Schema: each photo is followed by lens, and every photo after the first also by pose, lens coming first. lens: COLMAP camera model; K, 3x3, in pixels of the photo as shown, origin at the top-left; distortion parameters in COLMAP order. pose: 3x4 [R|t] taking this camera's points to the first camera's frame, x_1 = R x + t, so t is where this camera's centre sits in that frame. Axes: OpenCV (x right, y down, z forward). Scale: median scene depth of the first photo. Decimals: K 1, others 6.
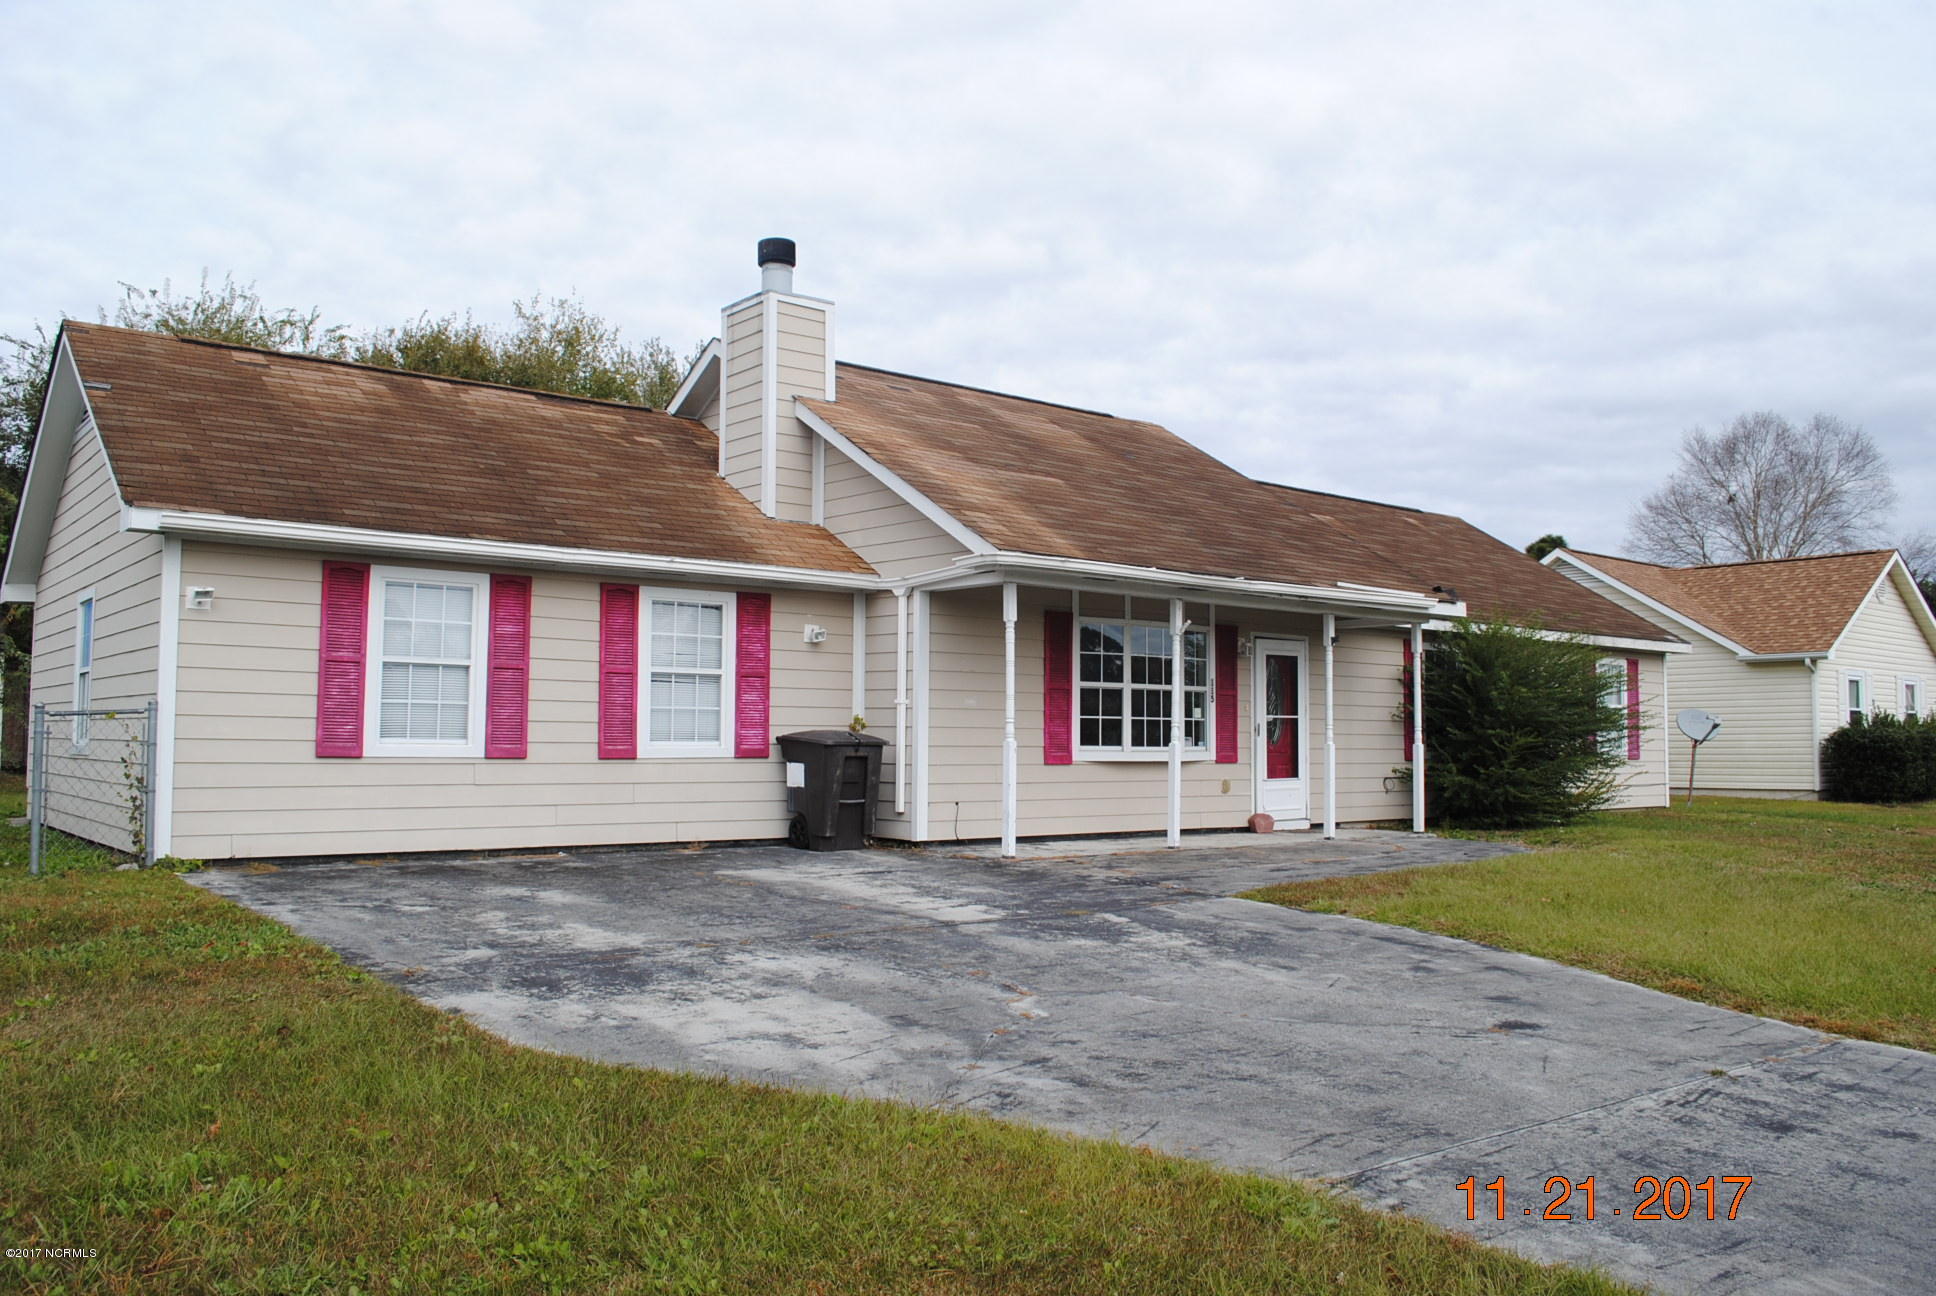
lens RADIAL K [[1563.3, 0, 980.9], [0, 1563.3, 641.5], [0, 0, 1]] dist [-0.061156, -0.004047]
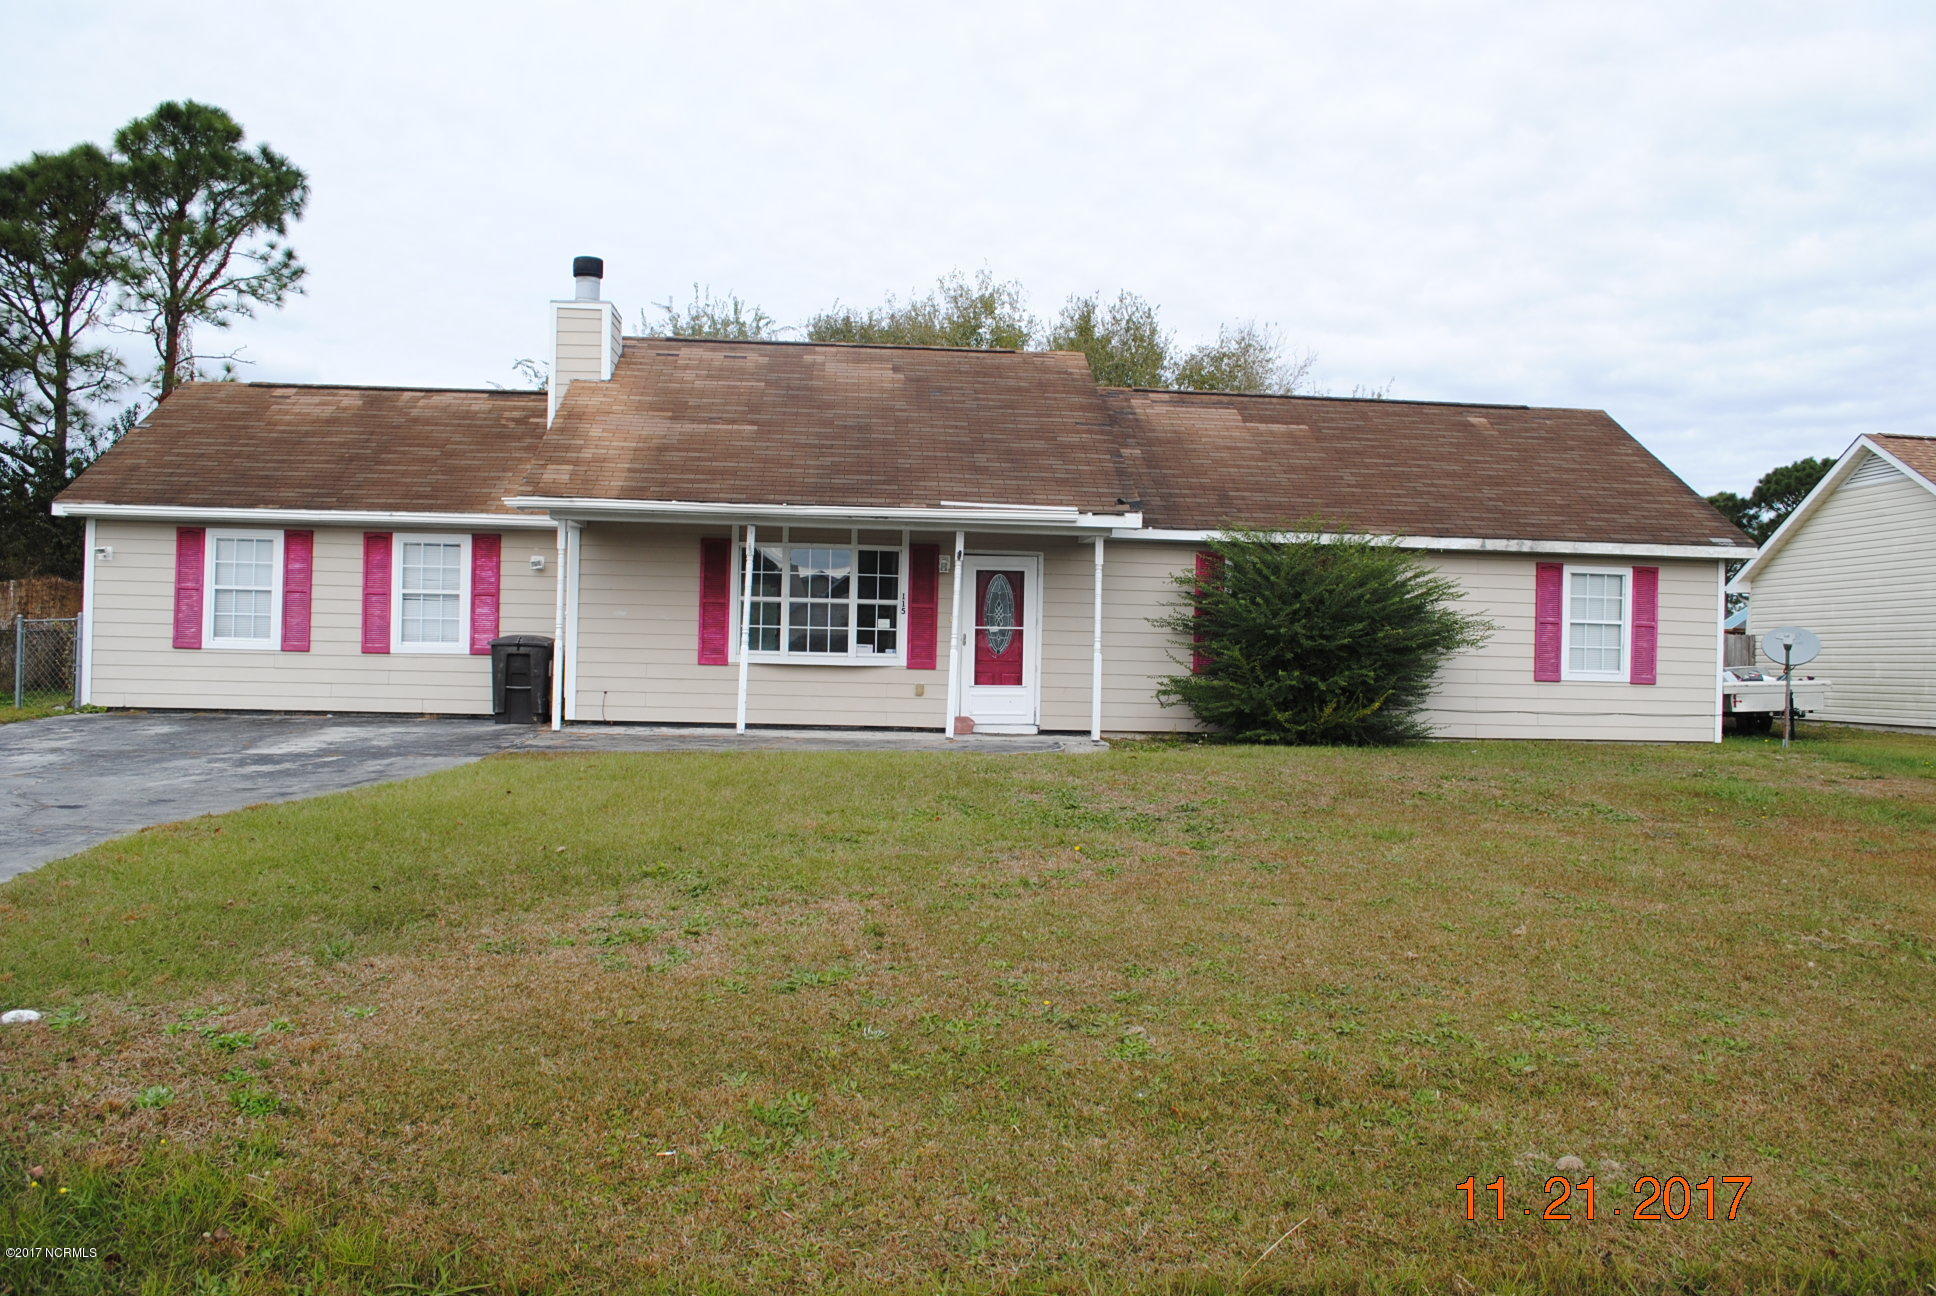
lens RADIAL K [[1563.3, 0, 980.5], [0, 1563.3, 637.4], [0, 0, 1]] dist [-0.061156, -0.004047]
pose [[0.802273, 0.002819, -0.596951, 1.108563], [0.022303, 0.999149, 0.034693, 0.023697], [0.596541, -0.041147, 0.801527, 0.185272]]
